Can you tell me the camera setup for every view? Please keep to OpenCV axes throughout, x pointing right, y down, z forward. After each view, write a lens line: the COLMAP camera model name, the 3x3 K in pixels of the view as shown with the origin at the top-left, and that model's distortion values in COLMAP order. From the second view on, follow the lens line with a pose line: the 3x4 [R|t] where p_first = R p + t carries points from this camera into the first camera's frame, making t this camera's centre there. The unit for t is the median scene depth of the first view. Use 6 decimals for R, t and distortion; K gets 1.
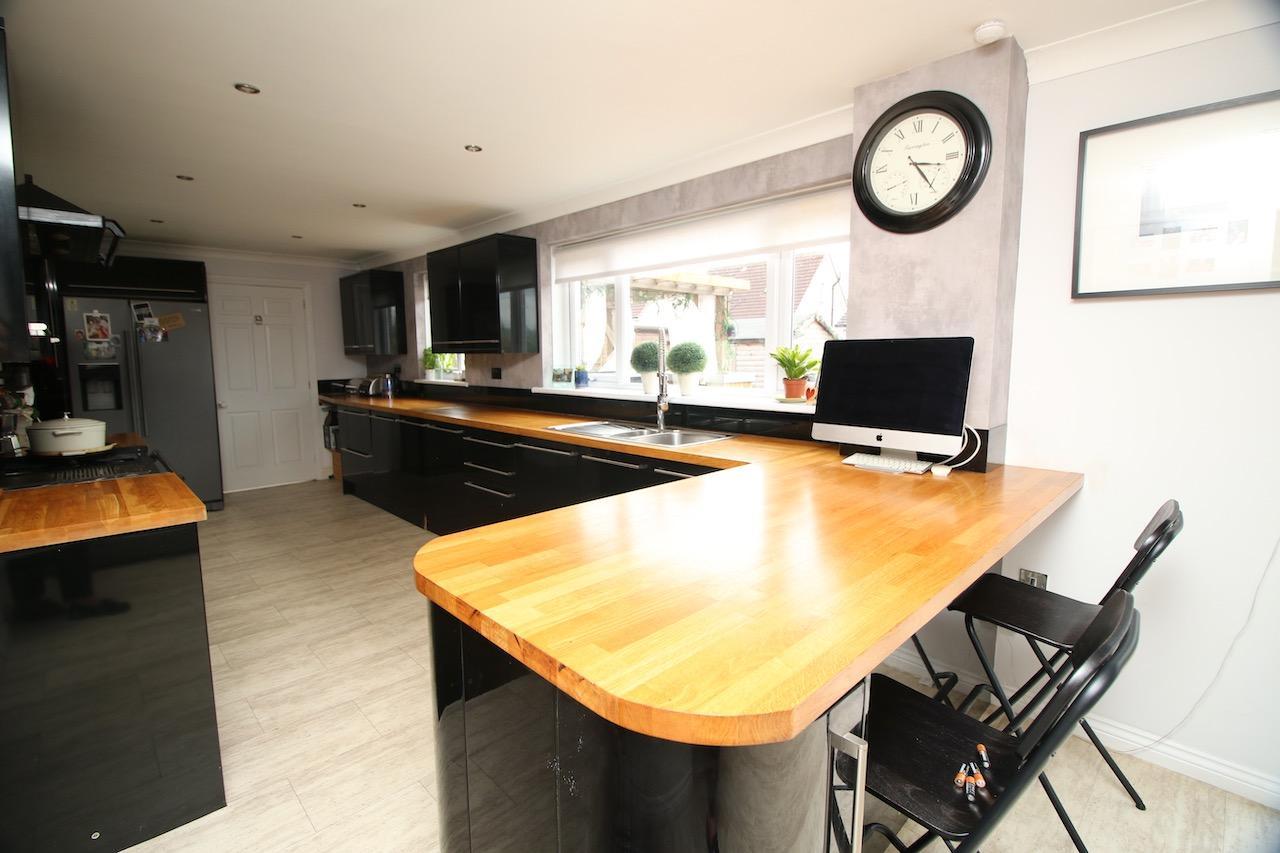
lens RADIAL K [[590.4, 0, 629.3], [0, 590.4, 425.1], [0, 0, 1]] dist [-0.022477, -0.000711]
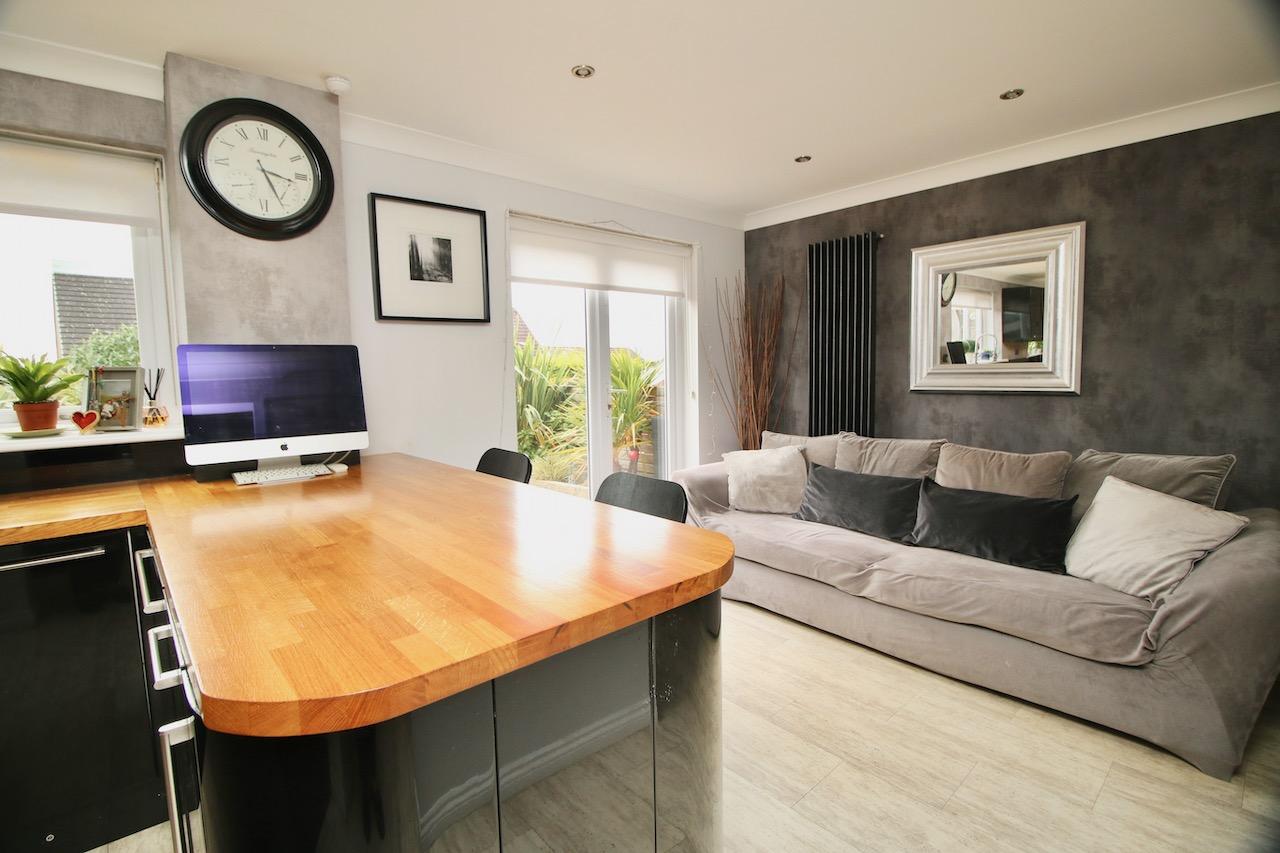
lens RADIAL K [[590.4, 0, 629.3], [0, 590.4, 425.1], [0, 0, 1]] dist [-0.022477, -0.000711]
pose [[0.031459, -0.086453, 0.995759, -0.513286], [0.141647, 0.986583, 0.081181, -0.011357], [-0.989417, 0.138492, 0.043283, 0.398555]]
